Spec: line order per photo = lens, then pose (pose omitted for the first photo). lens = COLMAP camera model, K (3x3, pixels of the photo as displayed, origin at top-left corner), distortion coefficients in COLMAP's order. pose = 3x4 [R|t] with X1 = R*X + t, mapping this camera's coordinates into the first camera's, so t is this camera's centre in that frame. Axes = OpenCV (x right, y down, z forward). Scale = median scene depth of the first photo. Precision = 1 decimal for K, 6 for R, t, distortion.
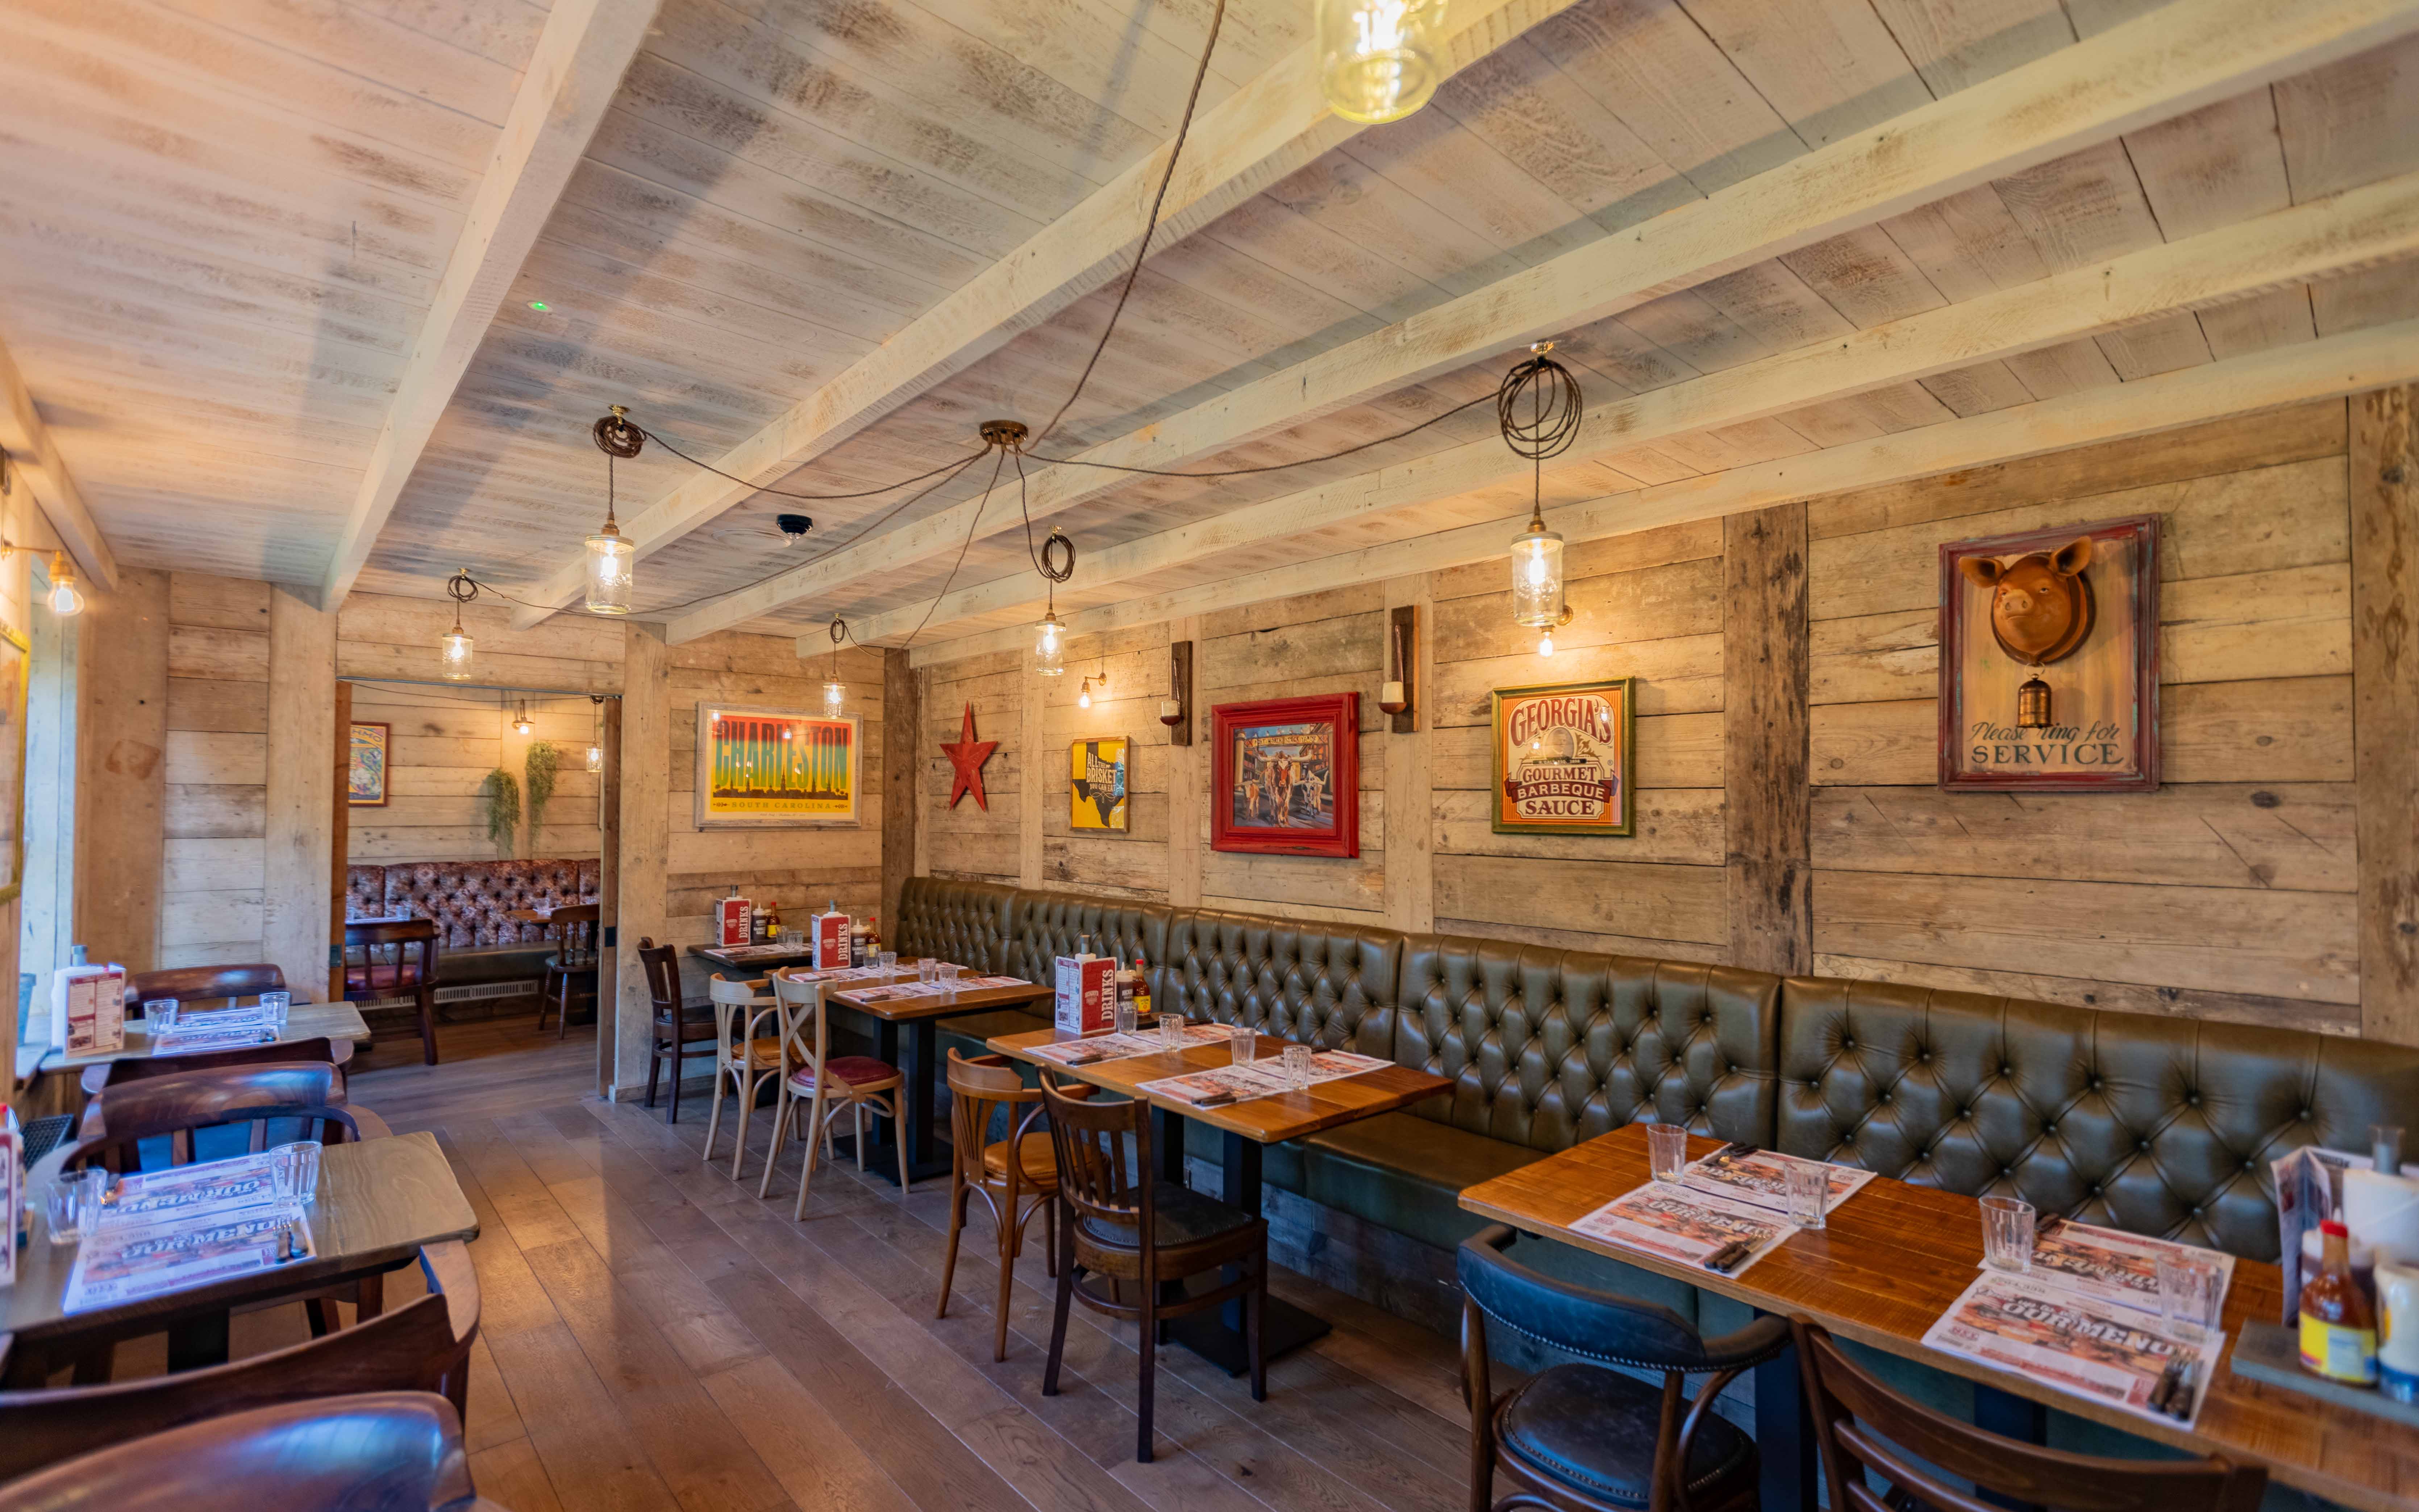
lens RADIAL K [[1102.6, 0, 1212.8], [0, 1102.6, 792.2], [0, 0, 1]] dist [-0.007856, 0.001138]
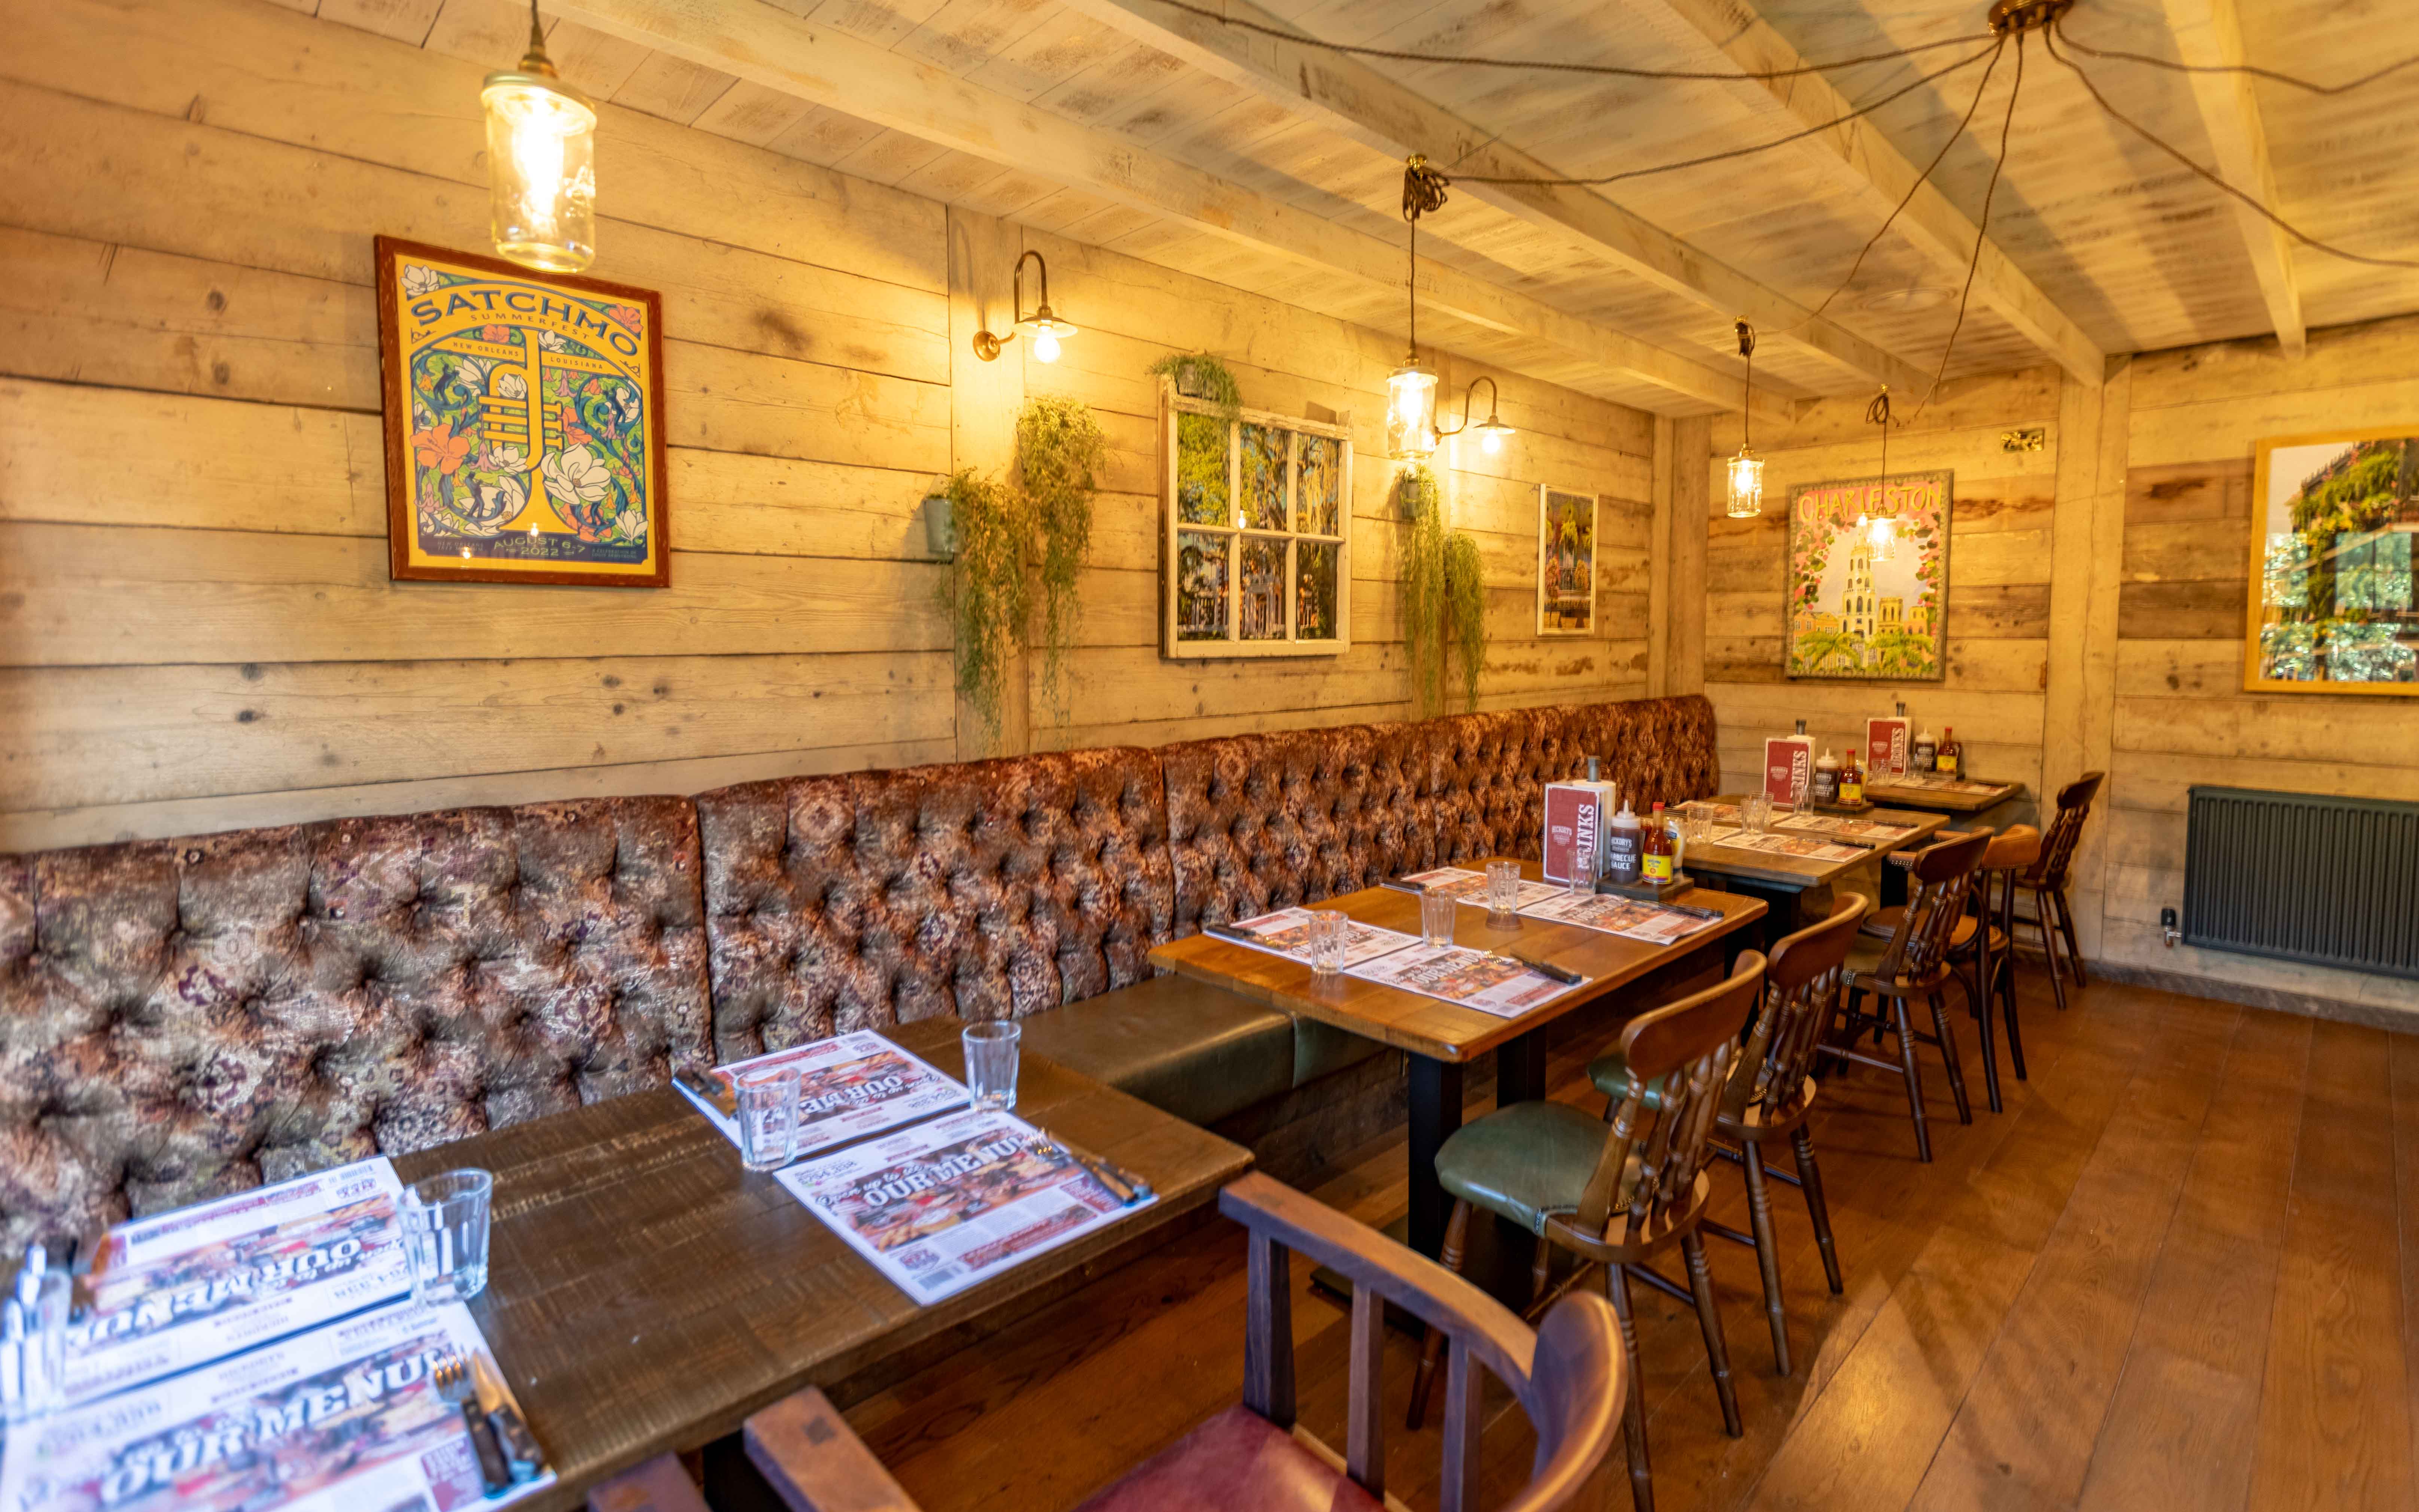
lens RADIAL K [[1102.6, 0, 1202.2], [0, 1102.6, 744.9], [0, 0, 1]] dist [-0.007856, 0.001138]
pose [[0.999715, -0.011014, -0.021173, -0.587047], [0.013236, 0.994078, 0.107859, 0.024349], [0.019860, -0.108108, 0.993941, 0.687449]]
